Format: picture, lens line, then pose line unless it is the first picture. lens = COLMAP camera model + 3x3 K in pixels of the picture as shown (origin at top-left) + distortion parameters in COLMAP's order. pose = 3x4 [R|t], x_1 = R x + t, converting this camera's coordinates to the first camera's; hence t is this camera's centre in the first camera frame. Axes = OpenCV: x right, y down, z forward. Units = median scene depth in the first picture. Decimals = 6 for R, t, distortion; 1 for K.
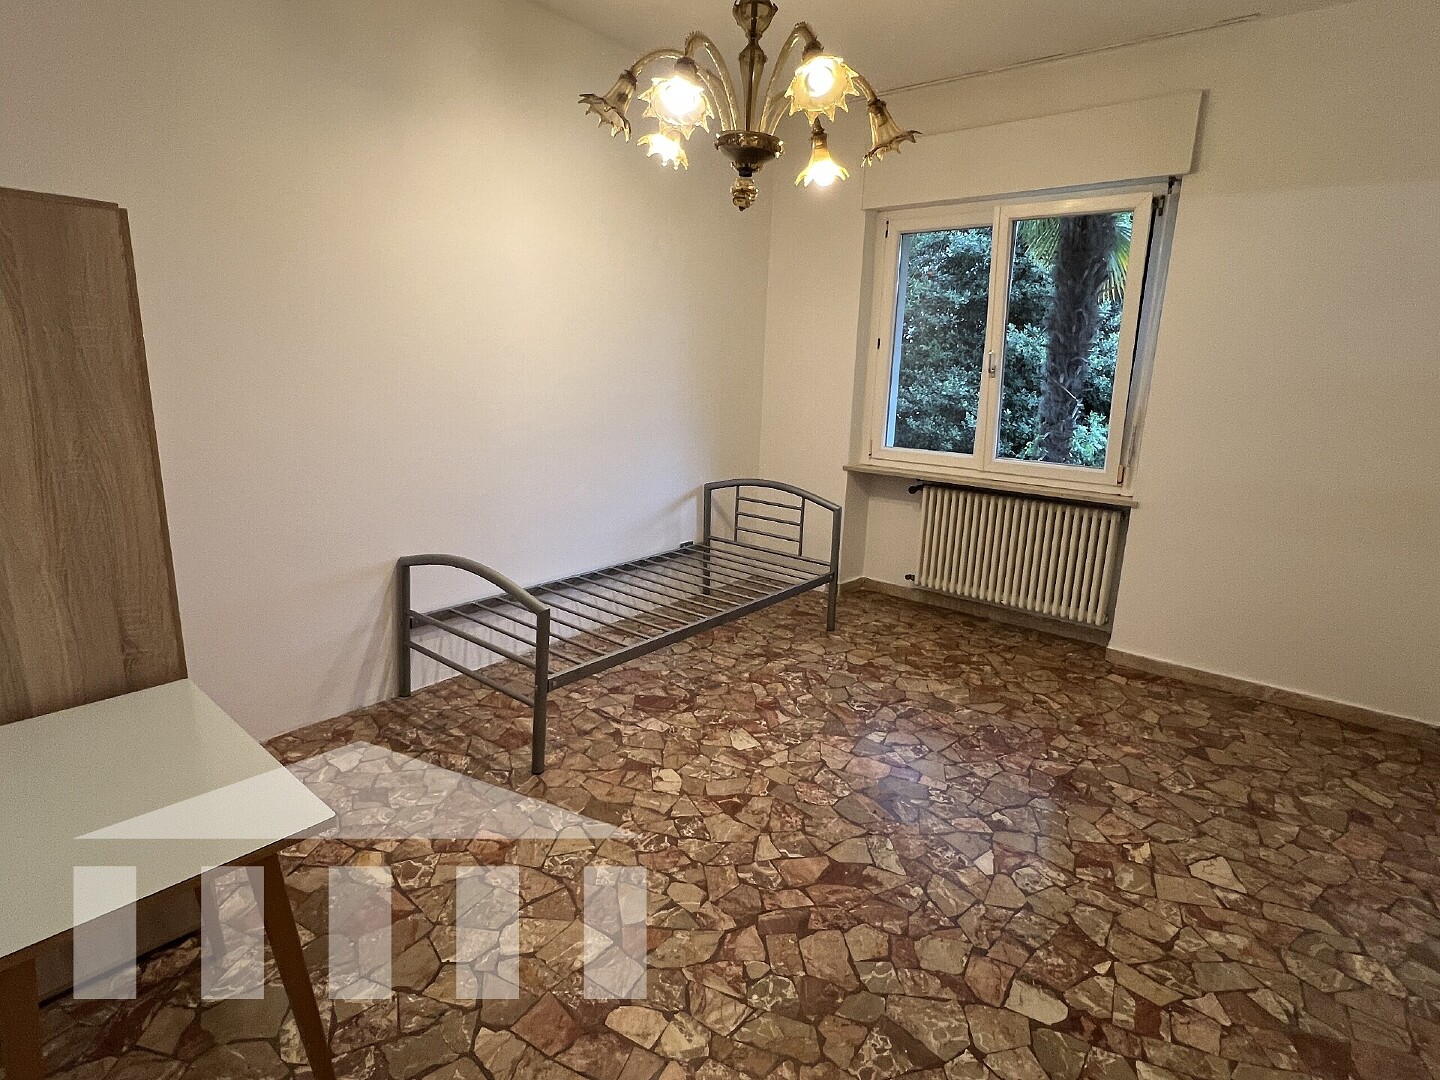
lens RADIAL K [[762.3, 0, 717.9], [0, 762.3, 530.4], [0, 0, 1]] dist [0.001106, 0.000061]
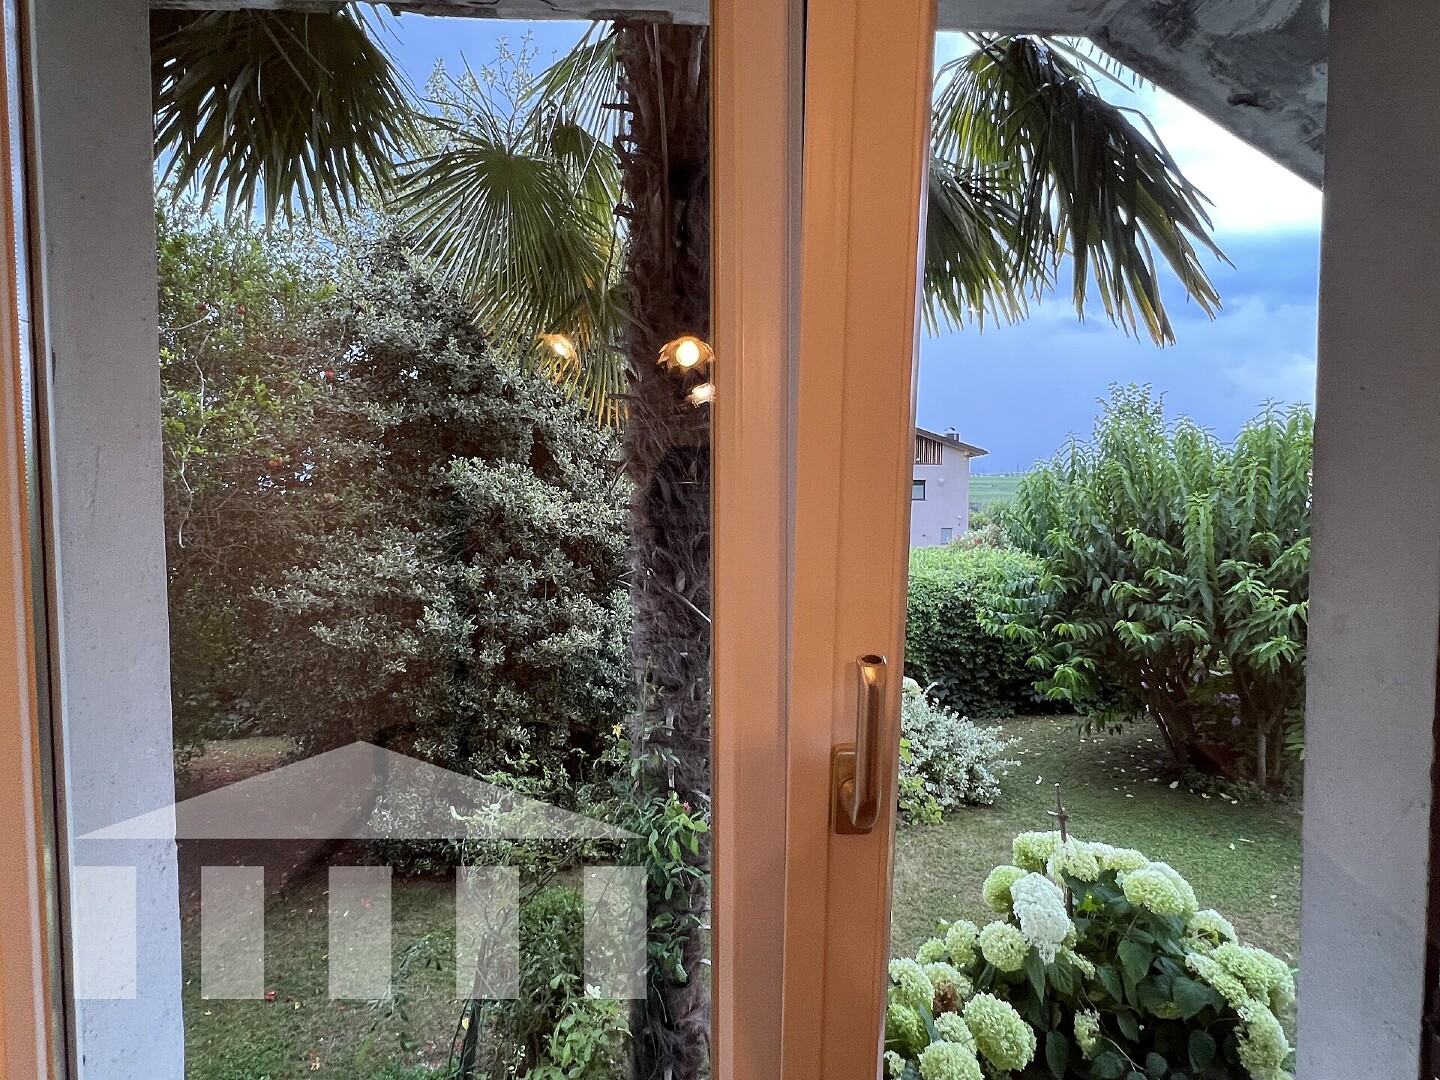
lens RADIAL K [[762.3, 0, 715.6], [0, 762.3, 547.0], [0, 0, 1]] dist [0.001106, 0.000061]
pose [[0.754971, -0.066078, 0.652421, 0.114136], [0.163420, 0.982479, -0.089600, -0.106809], [-0.635069, 0.174264, 0.752542, 0.401616]]
